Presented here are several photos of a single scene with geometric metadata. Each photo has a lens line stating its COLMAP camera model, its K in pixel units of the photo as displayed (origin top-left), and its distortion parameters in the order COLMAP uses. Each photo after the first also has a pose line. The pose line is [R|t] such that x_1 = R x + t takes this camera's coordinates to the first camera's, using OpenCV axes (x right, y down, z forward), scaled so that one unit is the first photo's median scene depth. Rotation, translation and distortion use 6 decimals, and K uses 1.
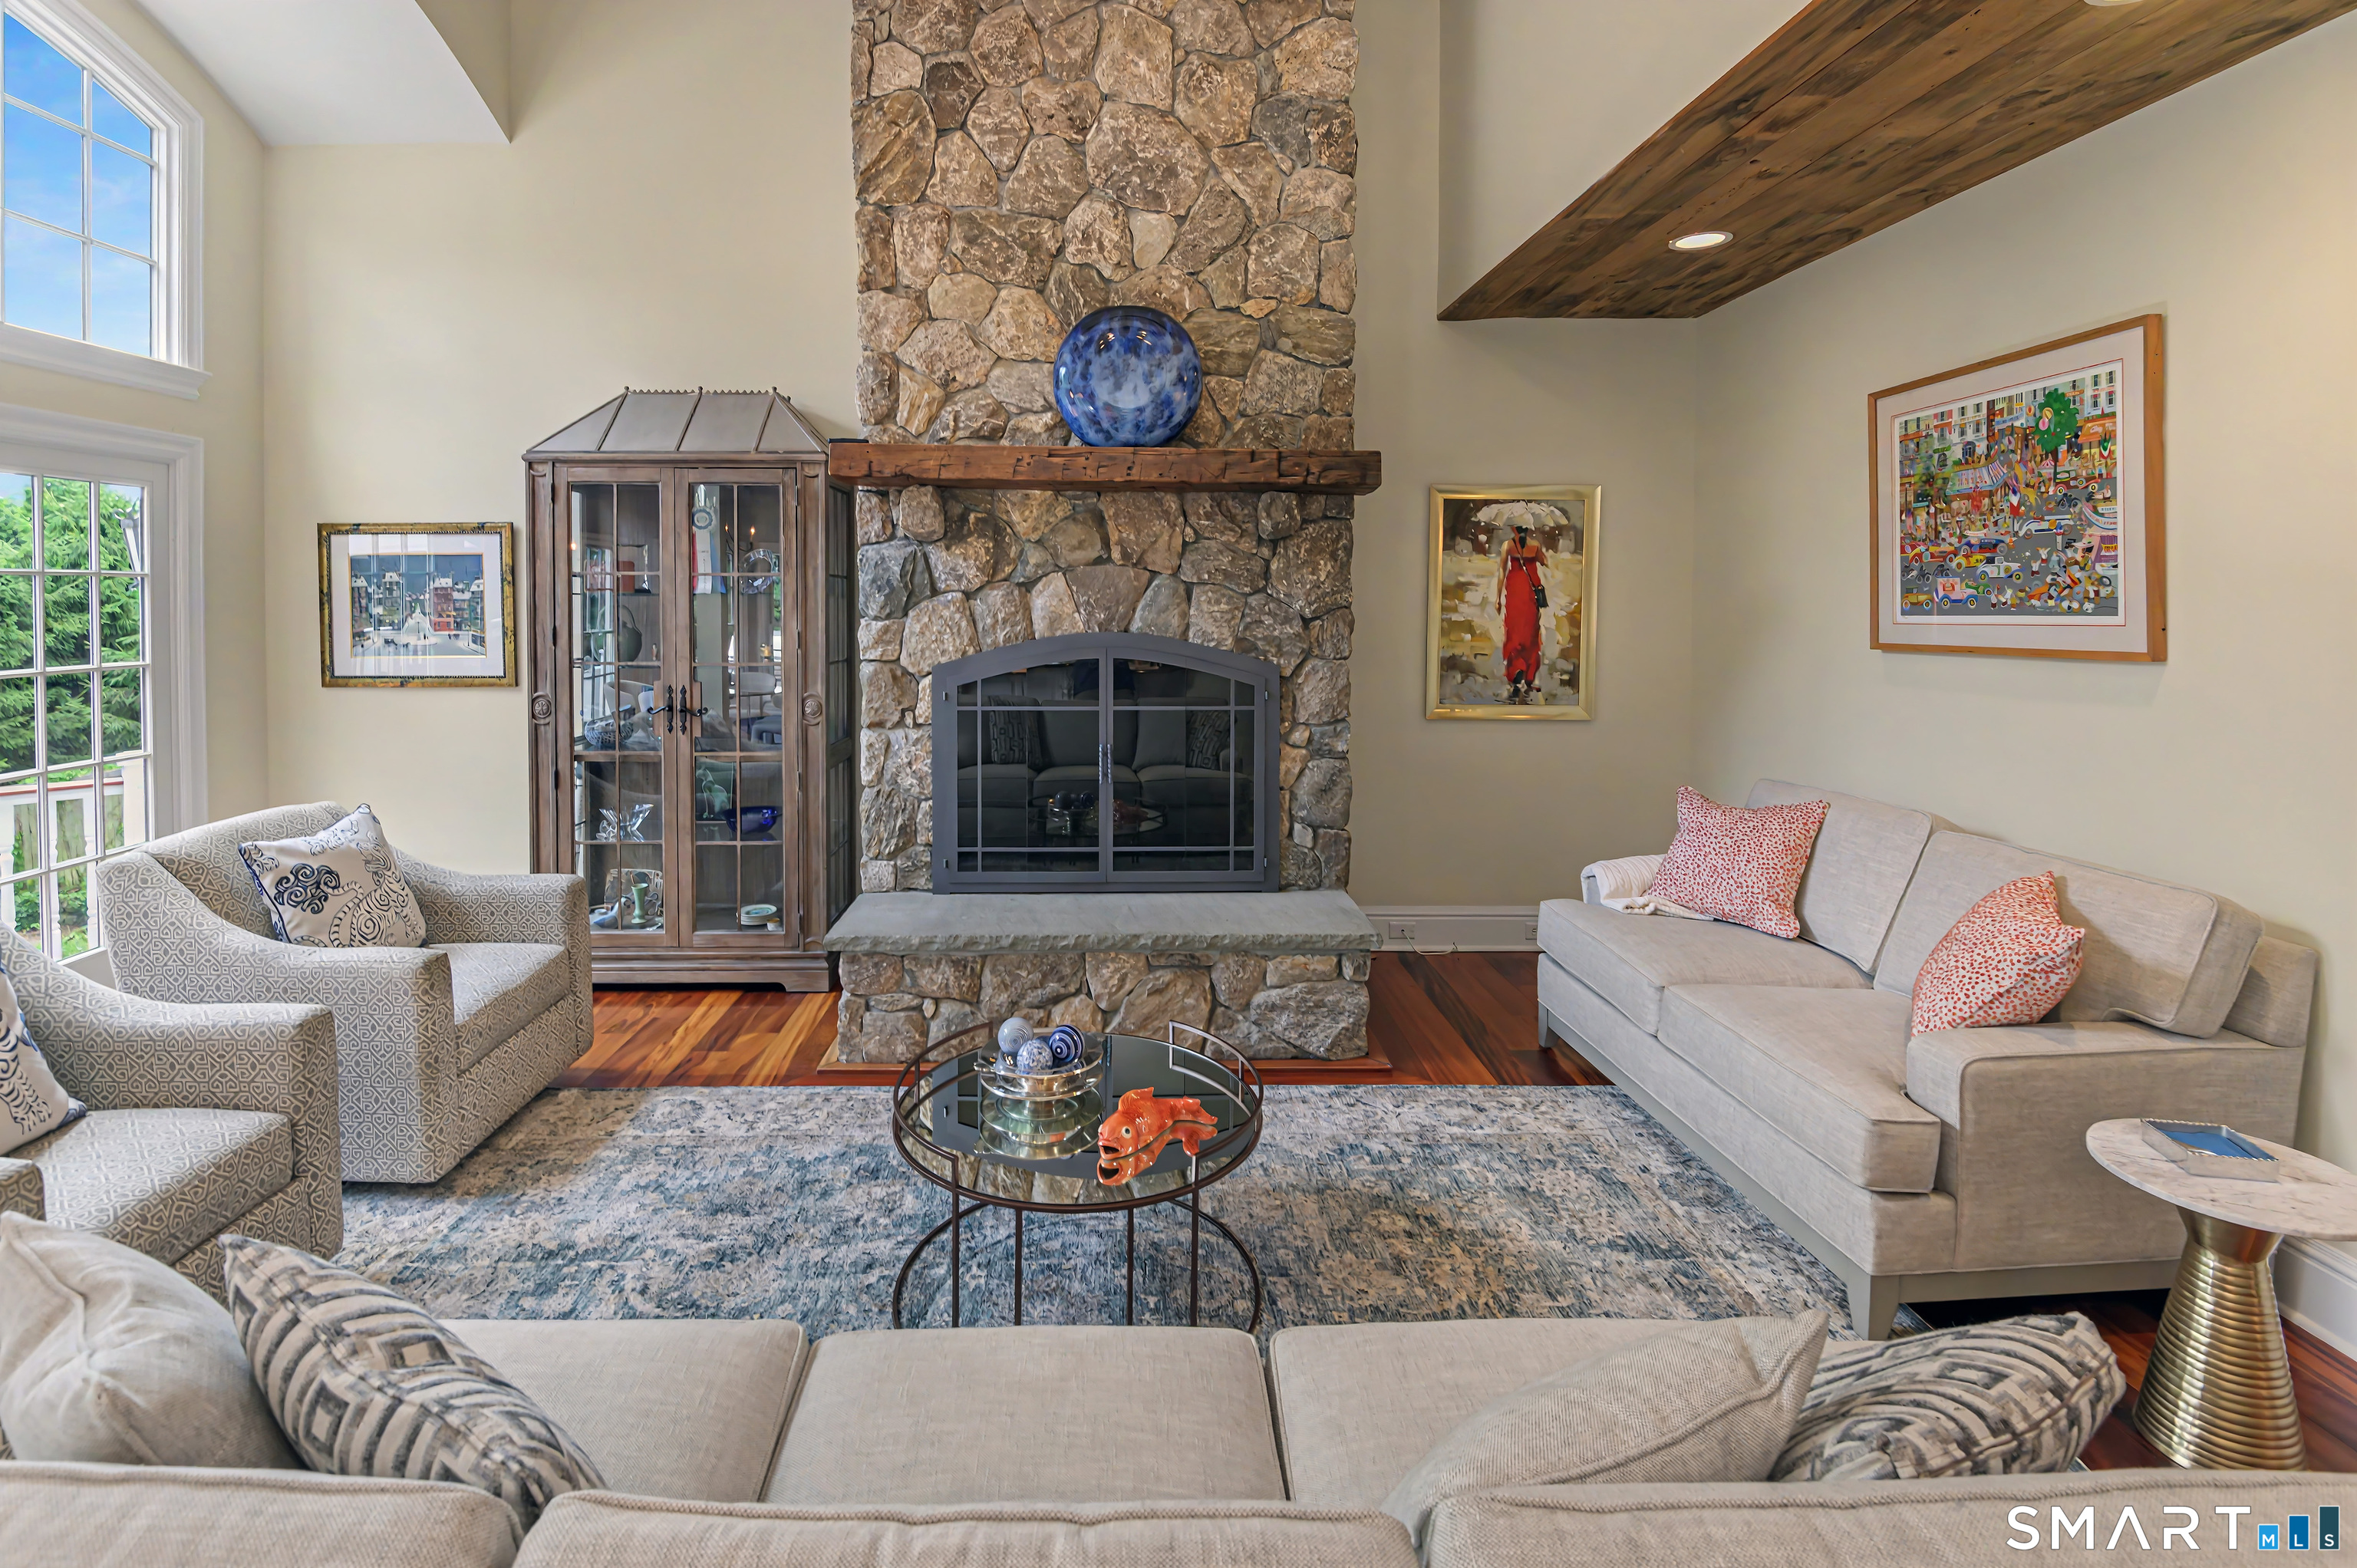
lens RADIAL K [[1052.3, 0, 1092.8], [0, 1052.3, 636.3], [0, 0, 1]] dist [0.001699, -0.000393]
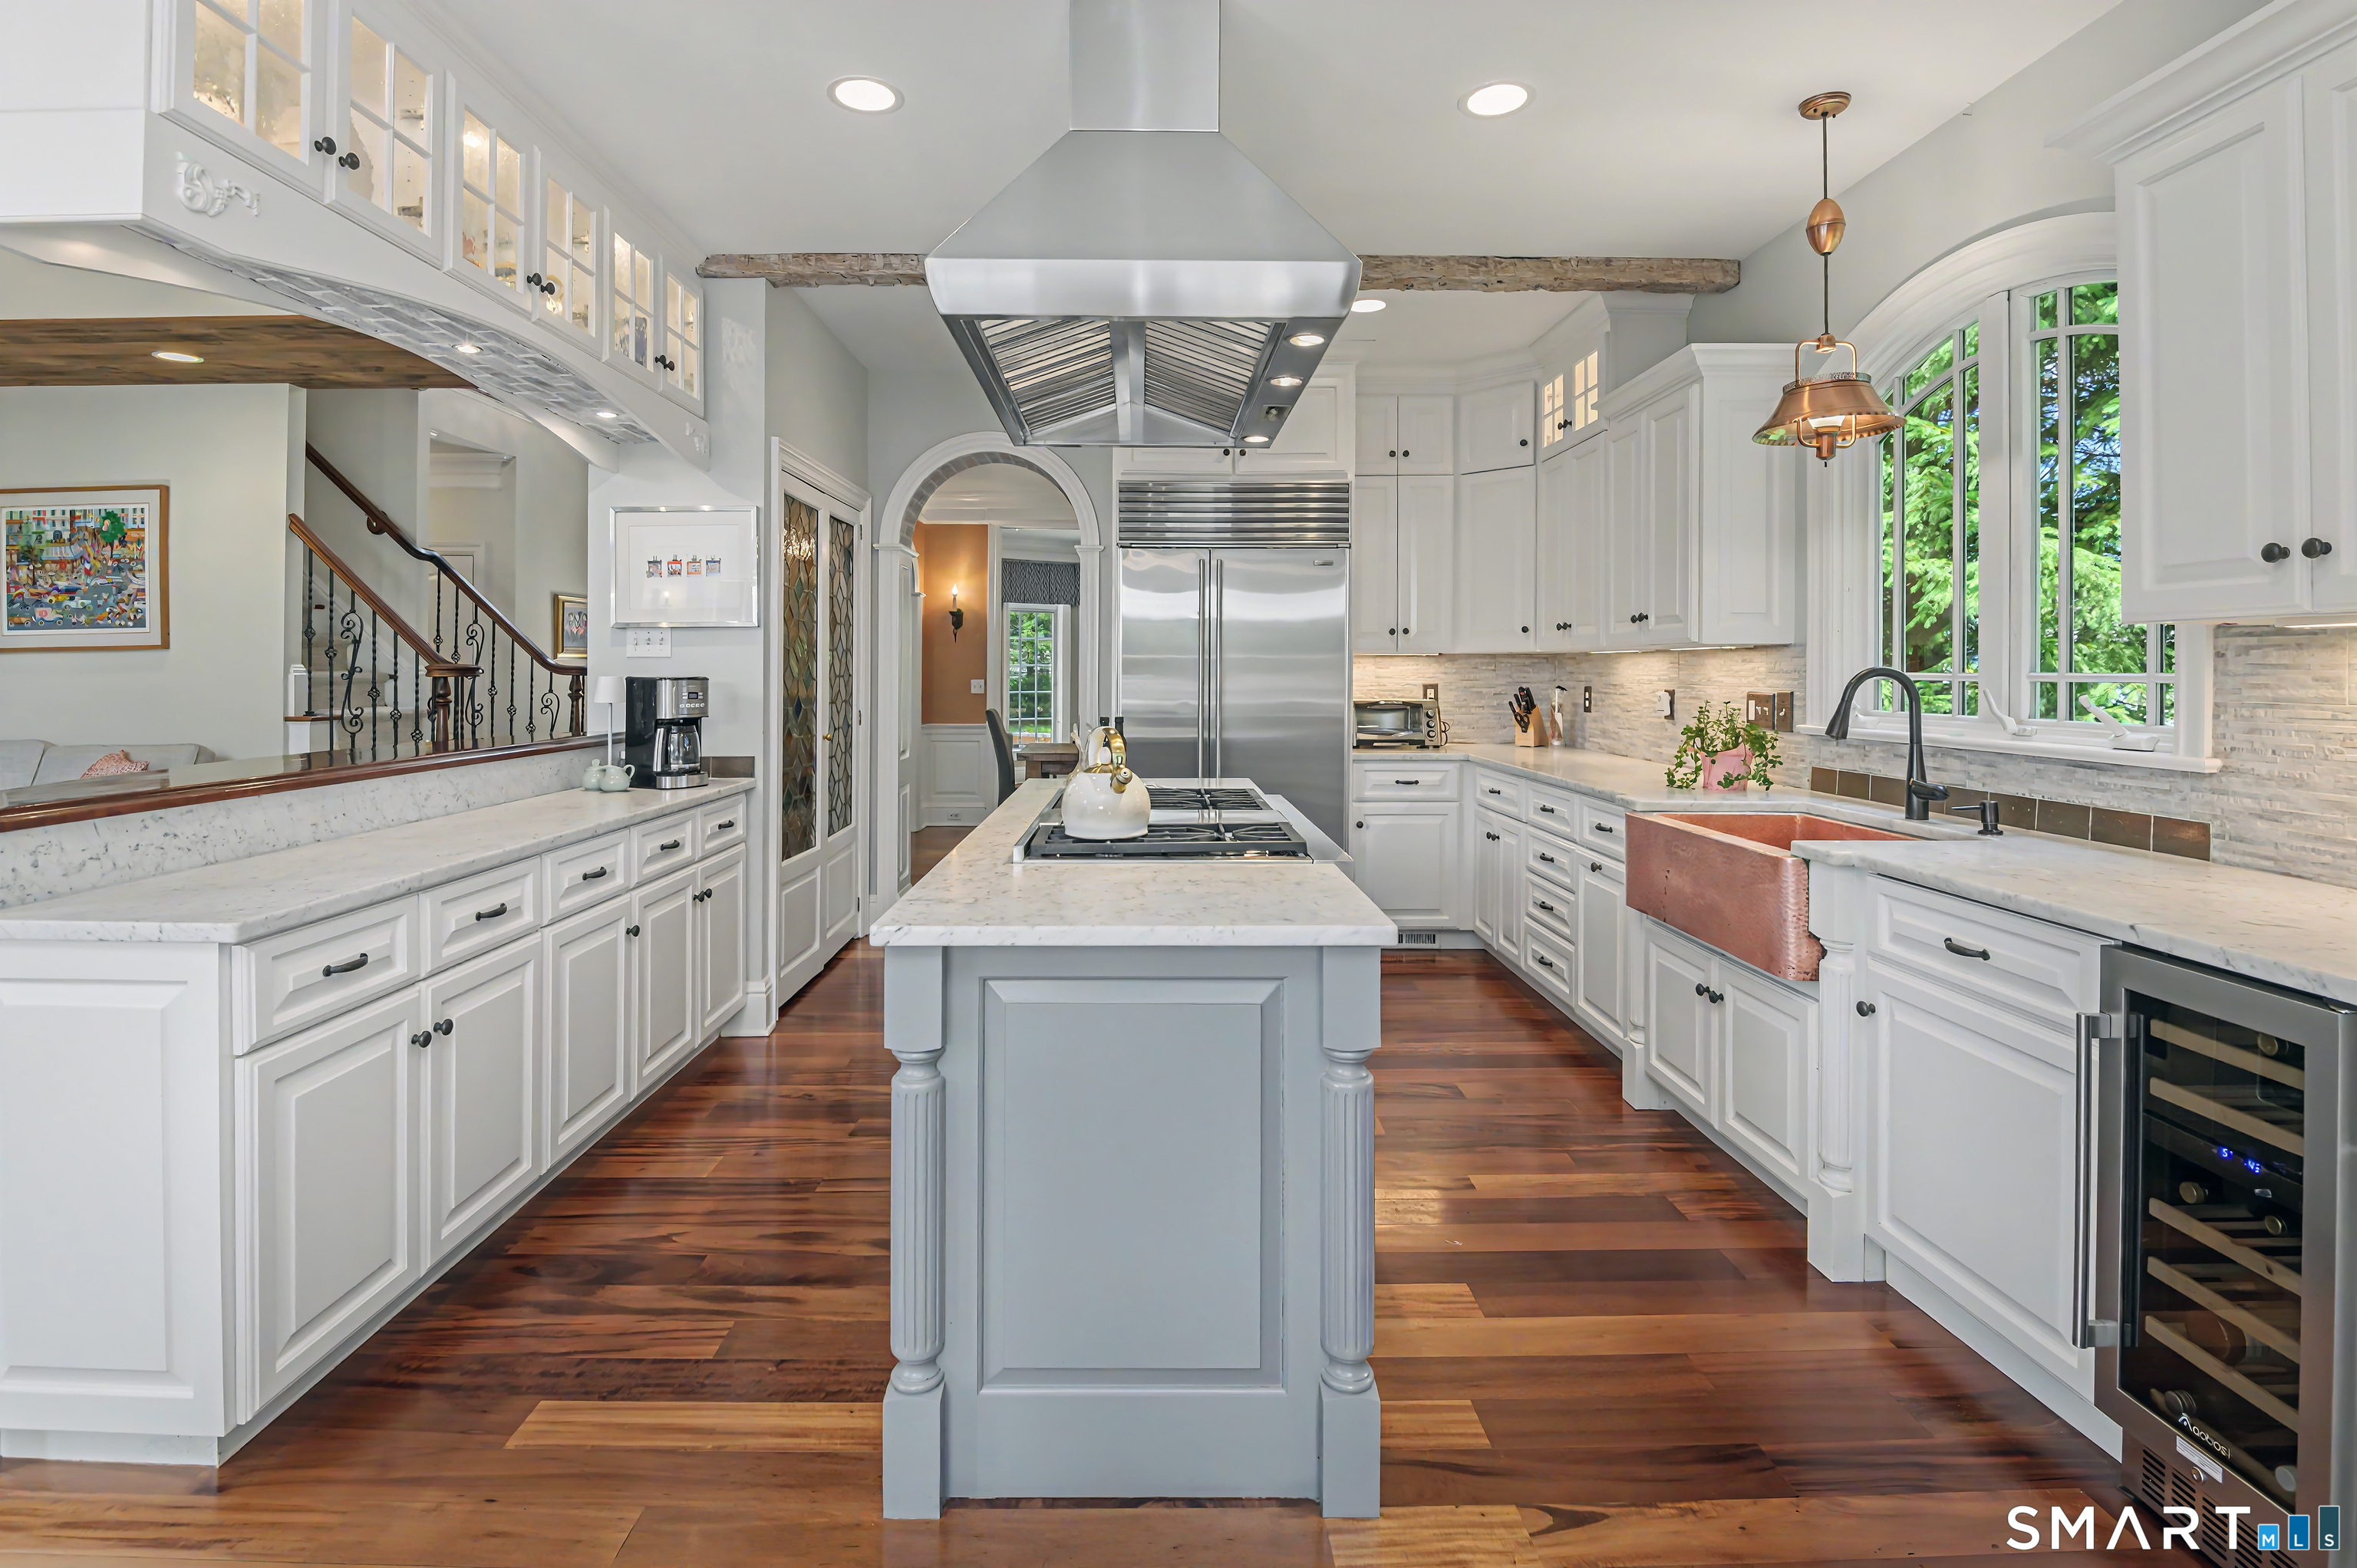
lens RADIAL K [[1099.9, 0, 1177.4], [0, 1099.9, 666.8], [0, 0, 1]] dist [0.003186, -0.013458]
pose [[-0.026249, 0.003492, 0.999649, -0.823410], [0.036000, 0.999349, -0.002546, 0.091593], [-0.999007, 0.035921, -0.026357, -0.648639]]
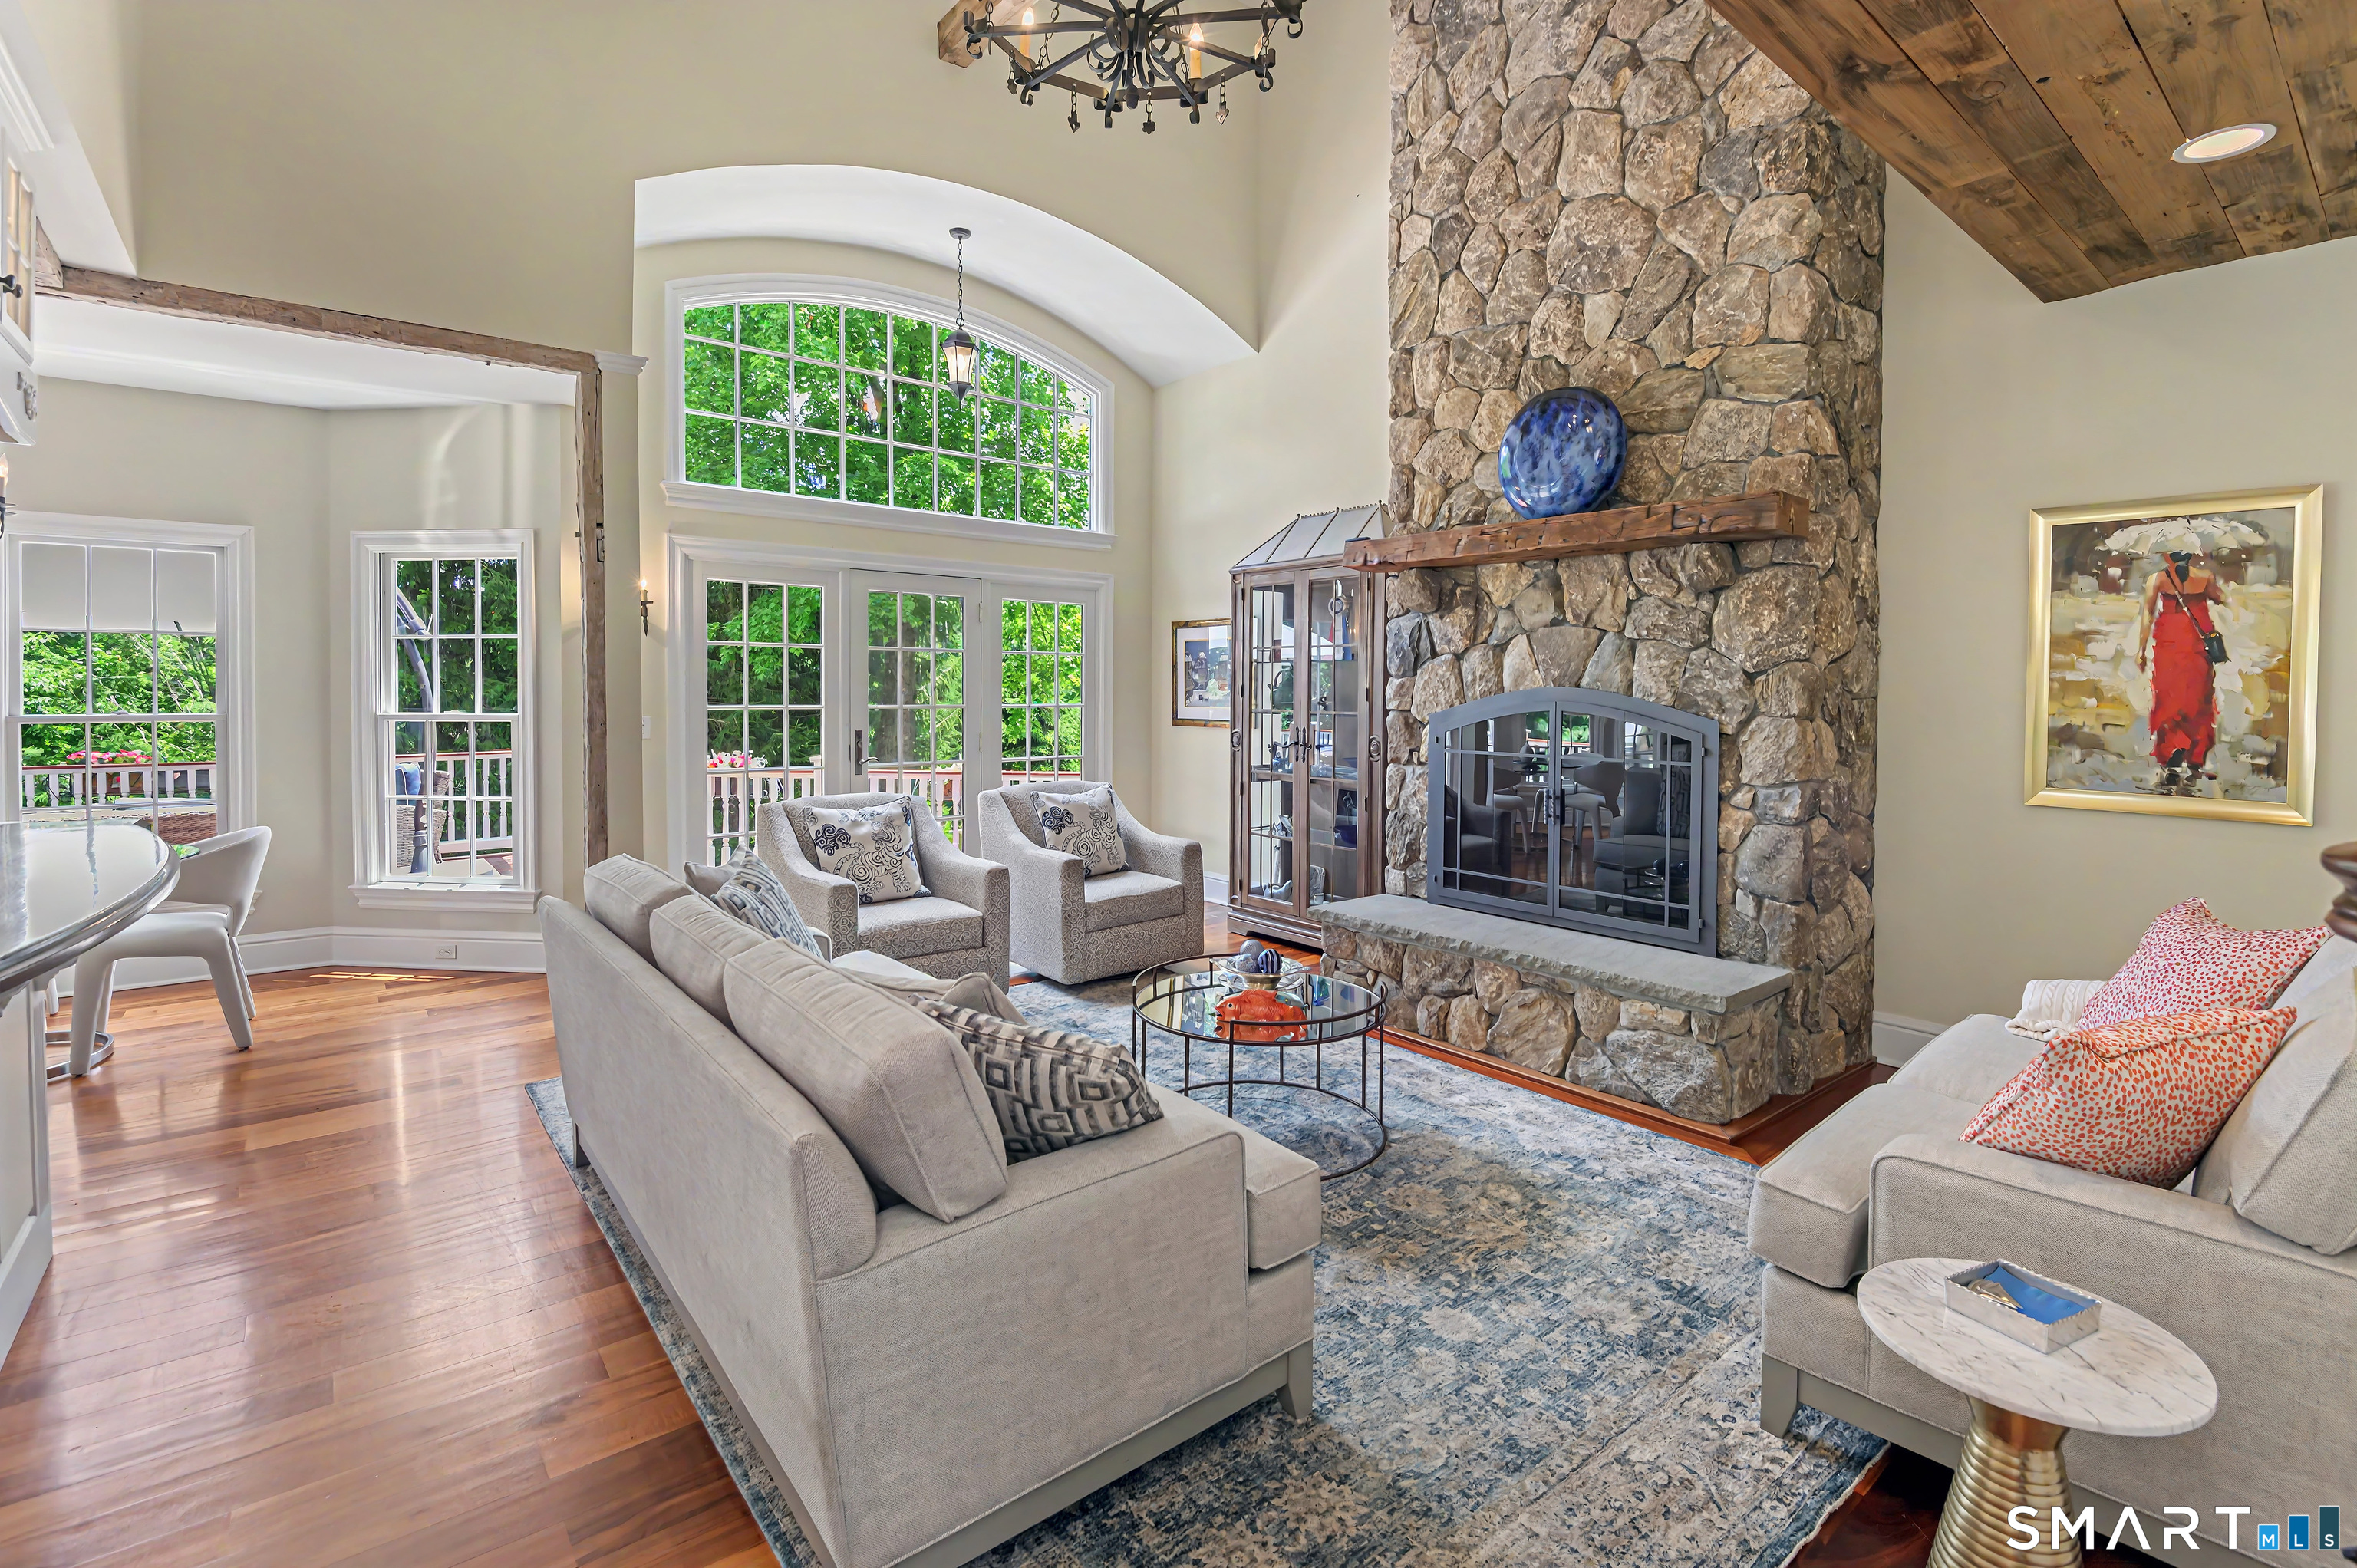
lens RADIAL K [[1074.0, 0, 1227.6], [0, 1074.0, 727.3], [0, 0, 1]] dist [0.001389, -0.018763]
pose [[0.642763, 0.028059, -0.765551, 0.651412], [-0.033497, 0.999403, 0.008506, 0.039852], [0.765332, 0.020176, 0.643319, 0.019678]]
